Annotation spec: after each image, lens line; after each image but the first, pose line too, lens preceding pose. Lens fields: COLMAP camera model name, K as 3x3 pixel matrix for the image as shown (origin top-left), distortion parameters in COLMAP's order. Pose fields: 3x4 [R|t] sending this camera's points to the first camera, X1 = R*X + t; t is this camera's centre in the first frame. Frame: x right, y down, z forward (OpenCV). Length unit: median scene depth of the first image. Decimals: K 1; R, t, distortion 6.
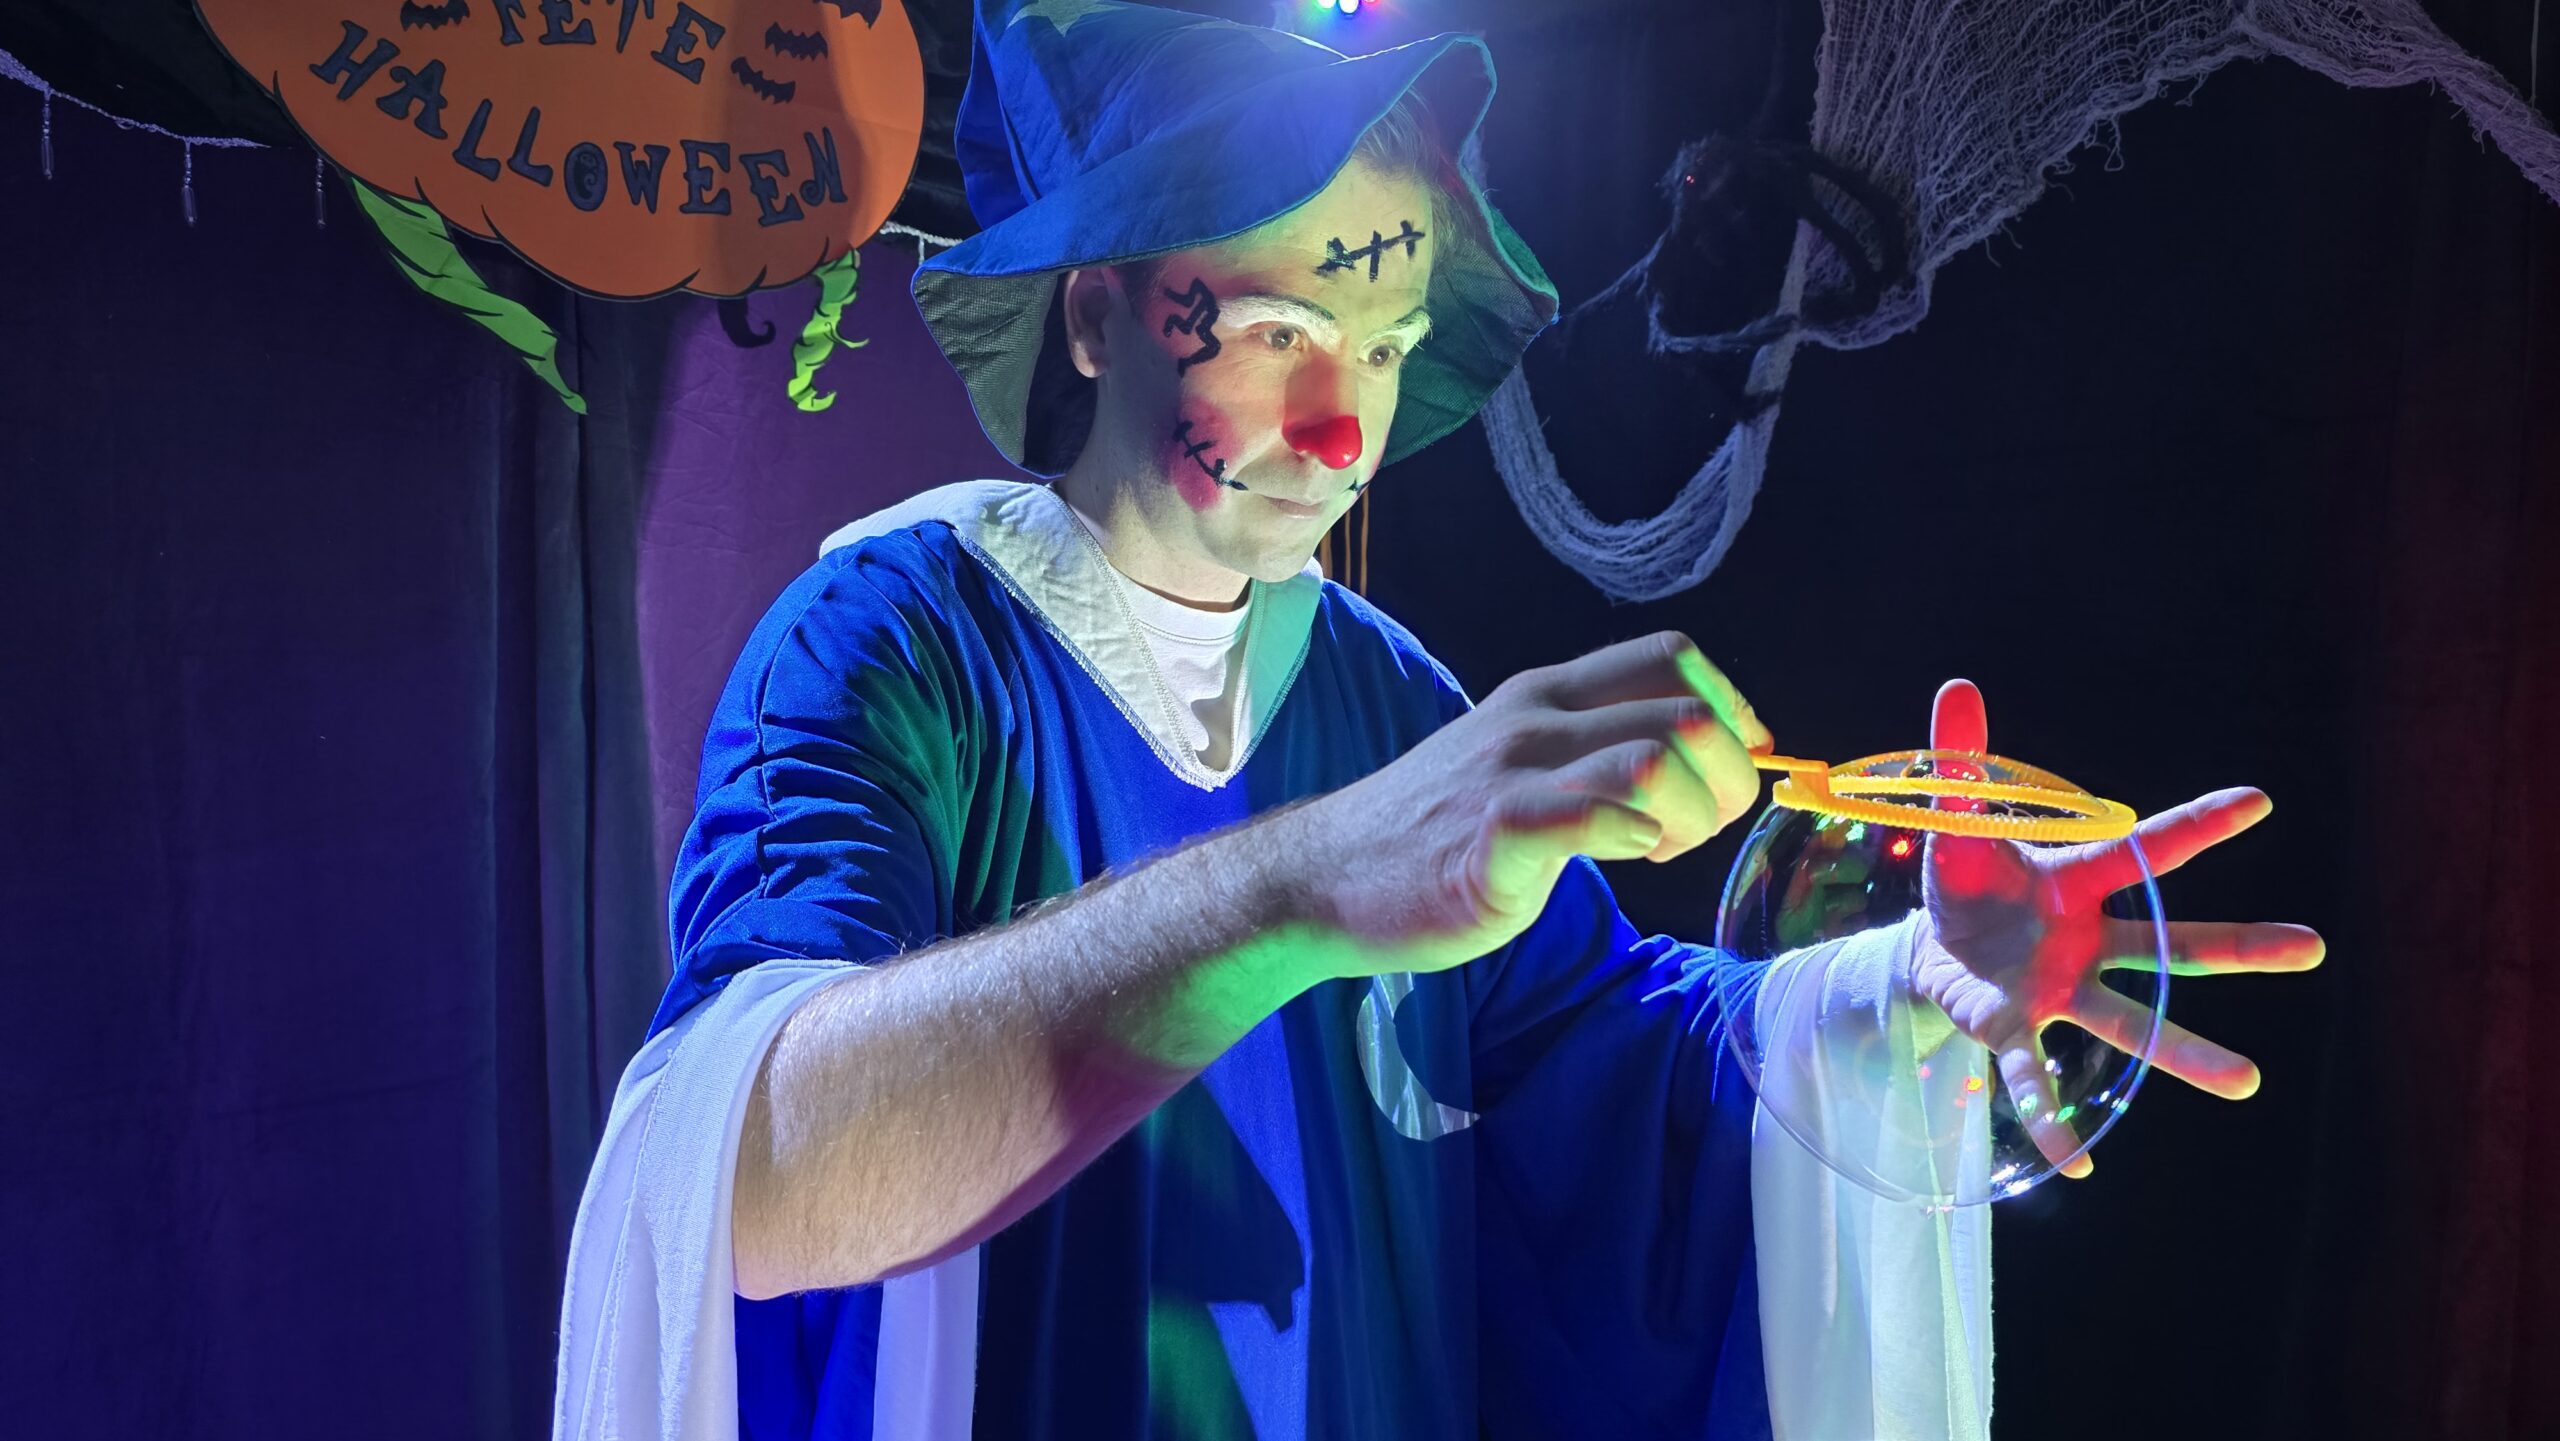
lens RADIAL K [[1740.0, 0, 1263.9], [0, 1740.0, 762.3], [0, 0, 1]] dist [0.055818, -0.050627]
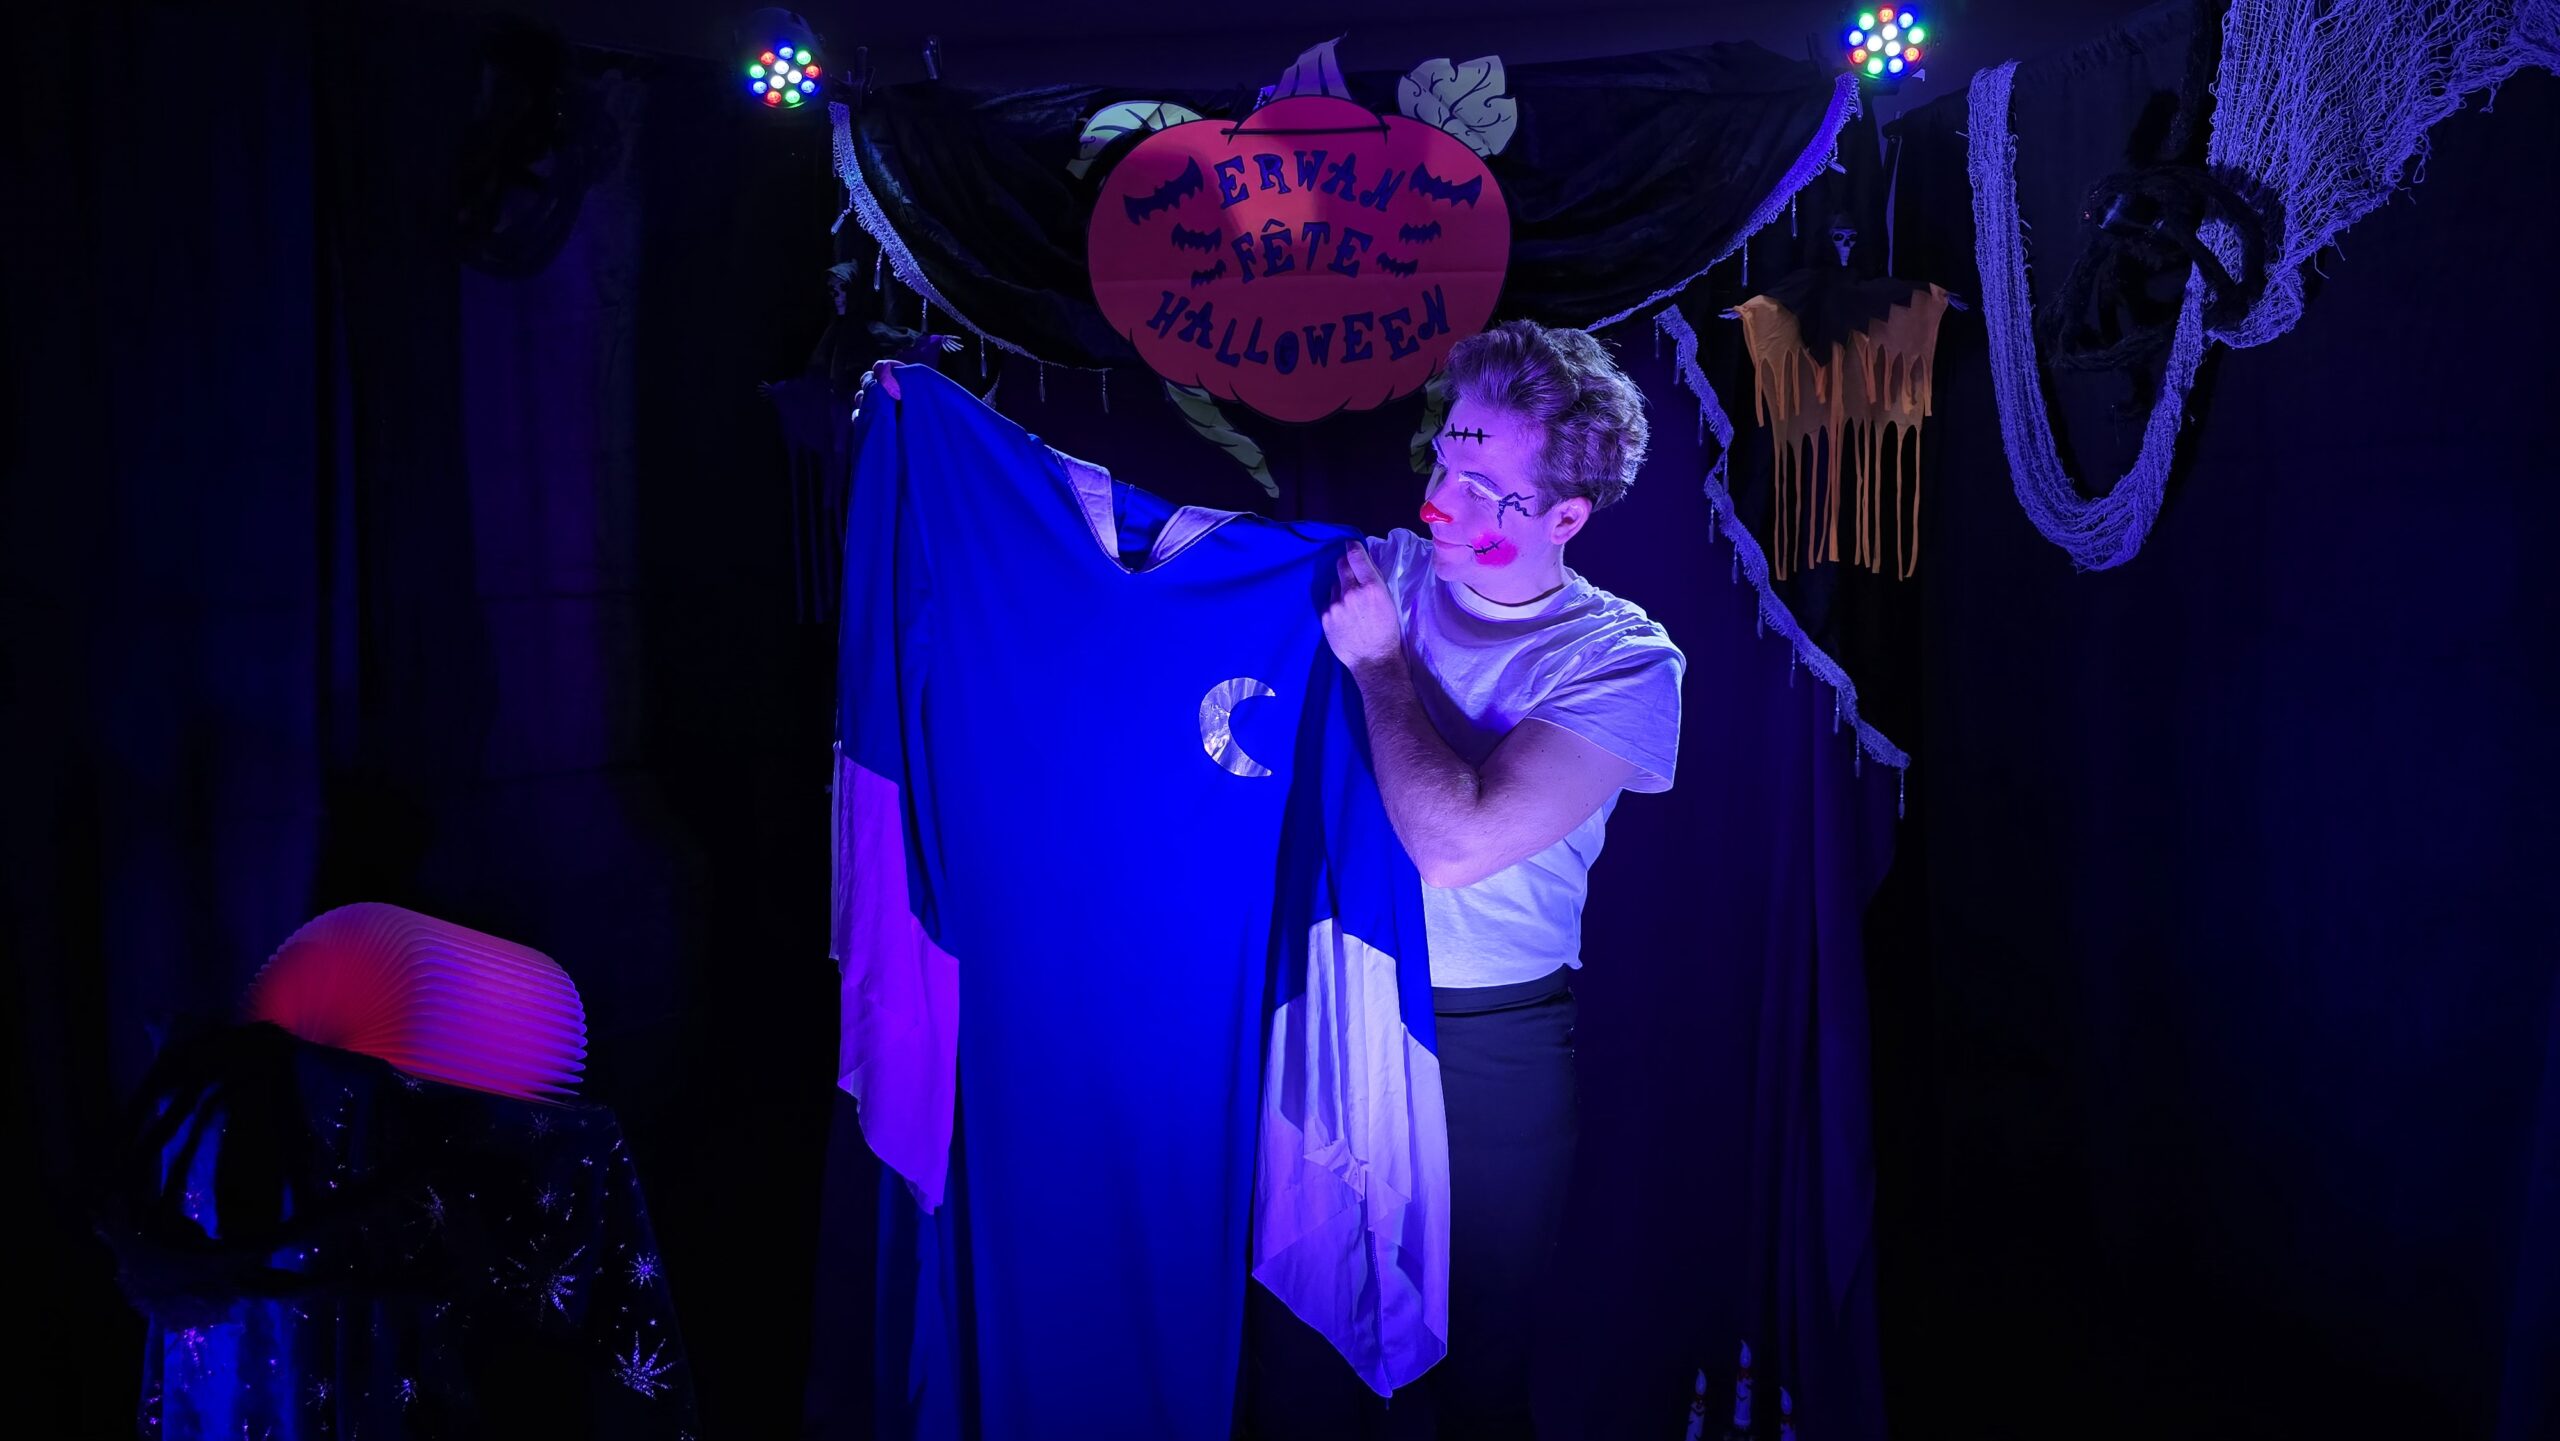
lens RADIAL K [[1740.0, 0, 1305.7], [0, 1740.0, 716.6], [0, 0, 1]] dist [0.055818, -0.050627]
pose [[0.755548, 0.042467, -0.653715, 0.697592], [0.010757, 0.996958, 0.077197, -0.110151], [0.655005, -0.065358, 0.752793, -0.250684]]
